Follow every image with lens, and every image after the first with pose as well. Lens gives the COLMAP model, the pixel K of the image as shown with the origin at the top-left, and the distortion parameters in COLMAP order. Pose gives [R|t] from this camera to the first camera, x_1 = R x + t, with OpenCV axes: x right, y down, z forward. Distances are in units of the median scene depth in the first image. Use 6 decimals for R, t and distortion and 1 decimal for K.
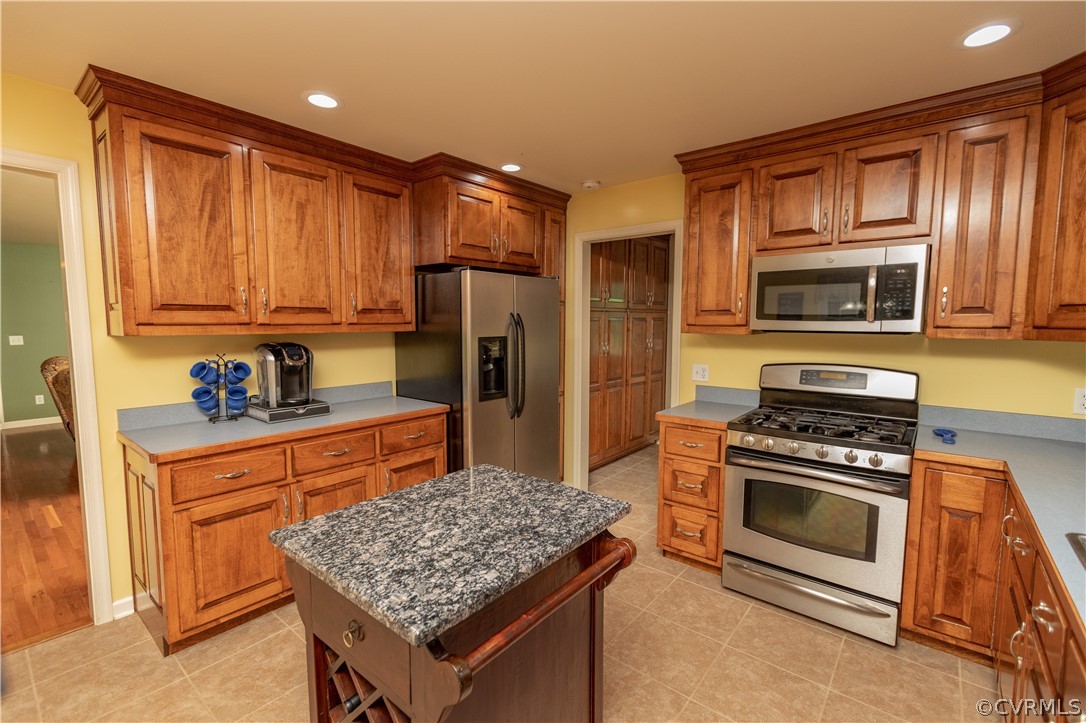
lens RADIAL K [[484.4, 0, 543.0], [0, 484.4, 361.5], [0, 0, 1]] dist [0.001610, 0.000120]
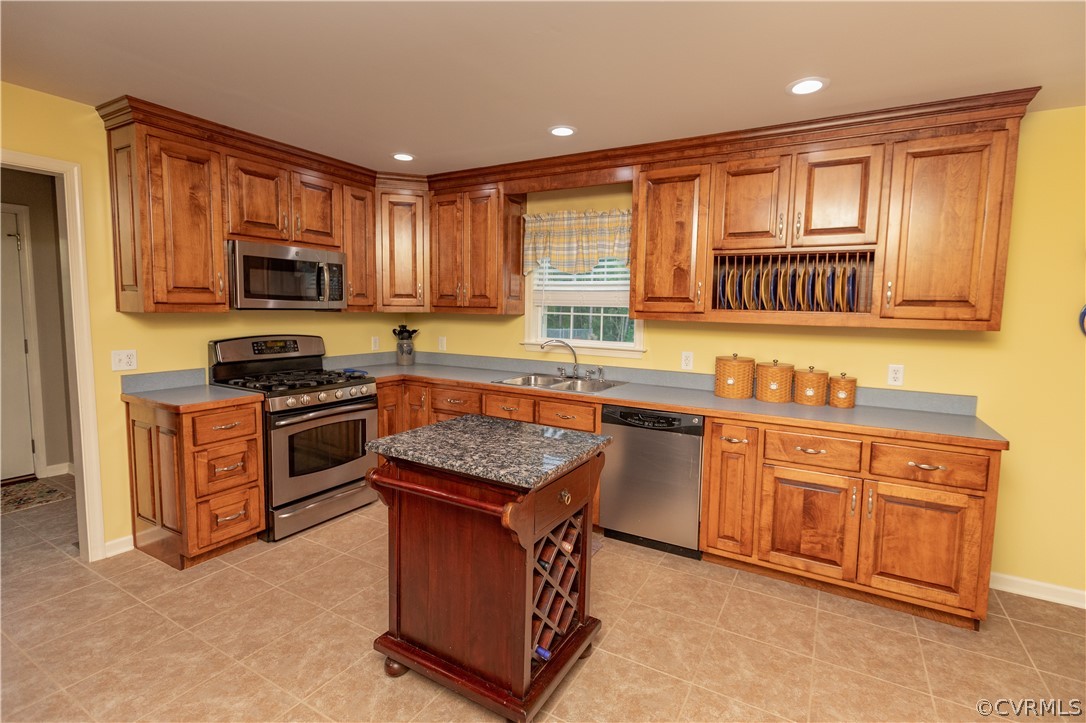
lens RADIAL K [[504.4, 0, 559.9], [0, 504.4, 344.4], [0, 0, 1]] dist [0.000851, 0.000151]
pose [[-0.178881, -0.082126, 0.980437, -0.861240], [0.066898, 0.993189, 0.095400, -0.047840], [-0.981594, 0.082655, -0.172169, 0.544492]]
